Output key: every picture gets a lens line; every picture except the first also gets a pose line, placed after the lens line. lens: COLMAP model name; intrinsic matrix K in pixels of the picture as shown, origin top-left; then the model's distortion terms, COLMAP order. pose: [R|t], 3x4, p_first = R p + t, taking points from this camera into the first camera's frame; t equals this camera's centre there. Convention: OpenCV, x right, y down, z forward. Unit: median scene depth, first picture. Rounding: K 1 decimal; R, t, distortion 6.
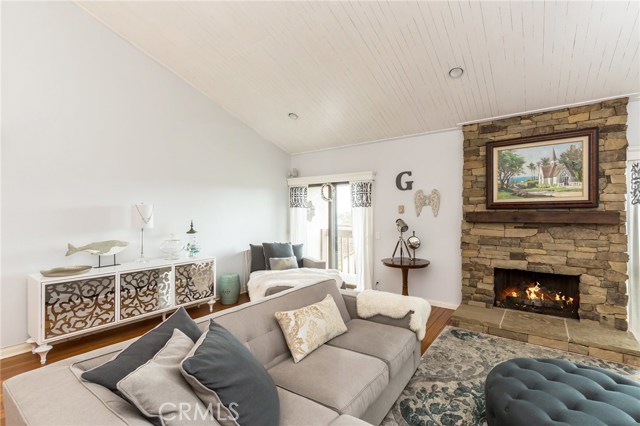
lens RADIAL K [[283.3, 0, 338.9], [0, 283.3, 218.3], [0, 0, 1]] dist [0.012153, -0.000945]
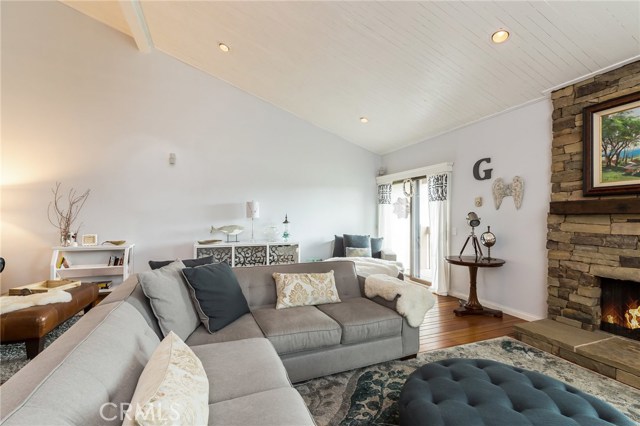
lens RADIAL K [[283.3, 0, 317.3], [0, 283.3, 218.8], [0, 0, 1]] dist [0.012153, -0.000945]
pose [[0.837516, 0.010642, -0.546309, 0.344738], [-0.014222, 0.999896, -0.002326, 0.037430], [0.546227, 0.009718, 0.837581, -0.011664]]
